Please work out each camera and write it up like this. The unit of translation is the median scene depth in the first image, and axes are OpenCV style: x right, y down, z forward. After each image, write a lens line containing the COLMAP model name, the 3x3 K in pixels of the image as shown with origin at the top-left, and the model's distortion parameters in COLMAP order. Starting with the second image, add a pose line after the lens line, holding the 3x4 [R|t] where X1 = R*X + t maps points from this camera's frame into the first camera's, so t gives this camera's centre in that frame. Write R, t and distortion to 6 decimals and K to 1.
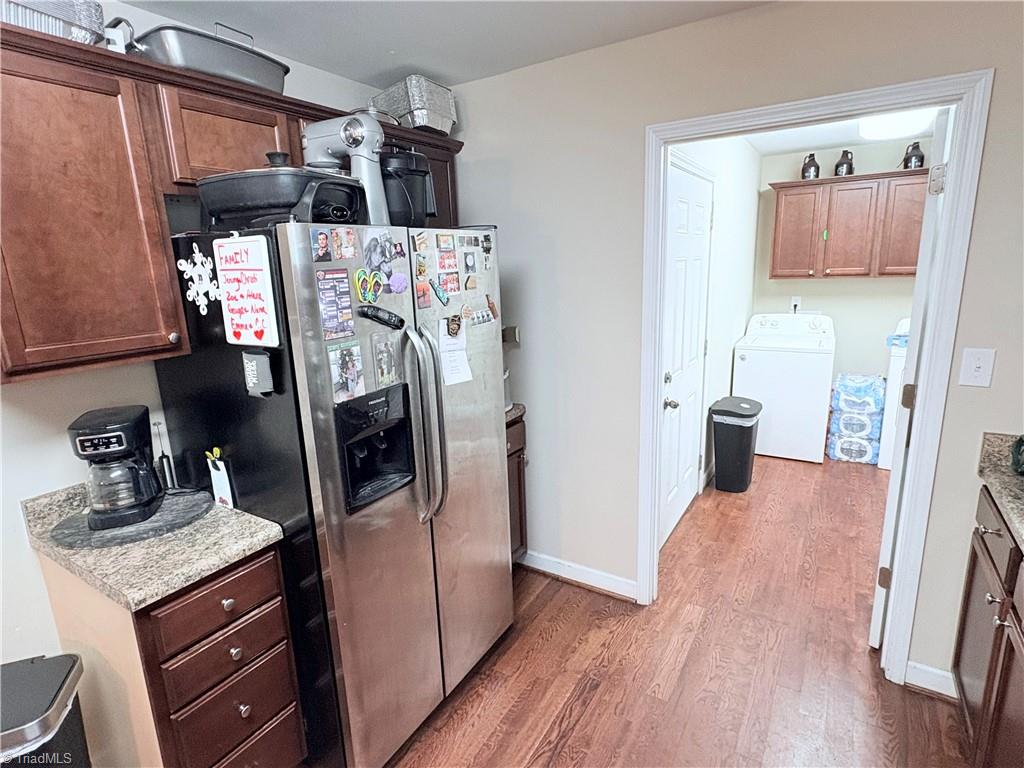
lens RADIAL K [[543.4, 0, 507.2], [0, 543.4, 383.0], [0, 0, 1]] dist [-0.000287, 0.000823]
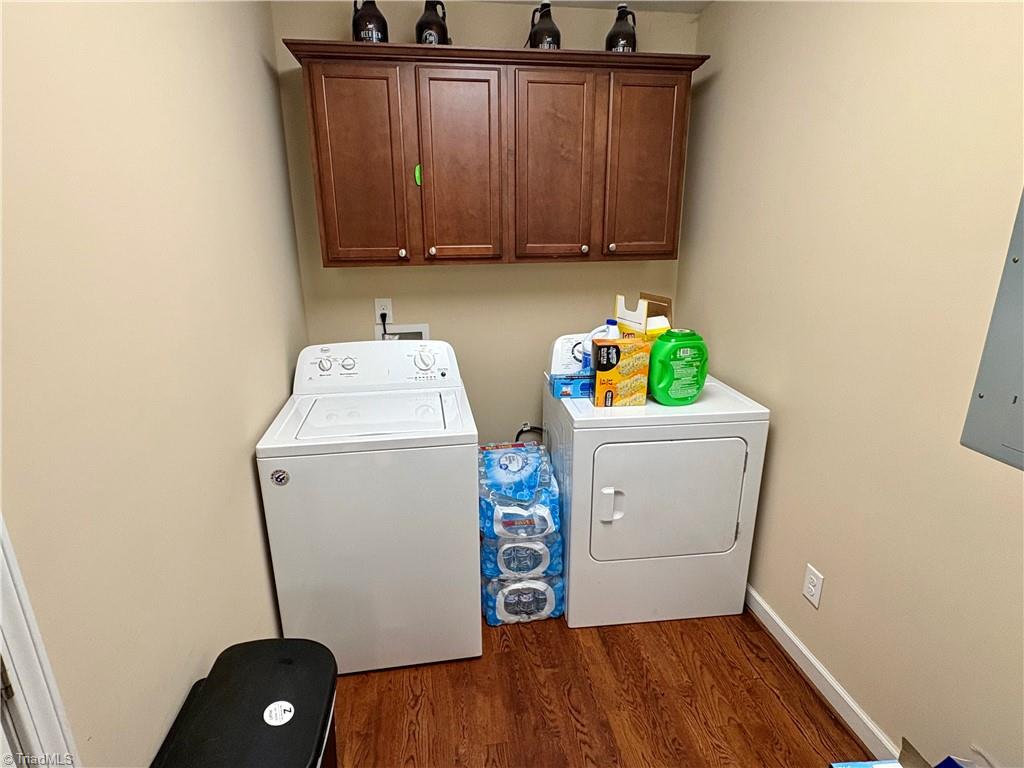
lens RADIAL K [[543.4, 0, 509.9], [0, 543.4, 388.4], [0, 0, 1]] dist [-0.000287, 0.000823]
pose [[0.761110, -0.159765, 0.628638, 0.321279], [0.122236, 0.987154, 0.102886, -0.127961], [-0.637001, -0.001465, 0.770862, 0.589123]]
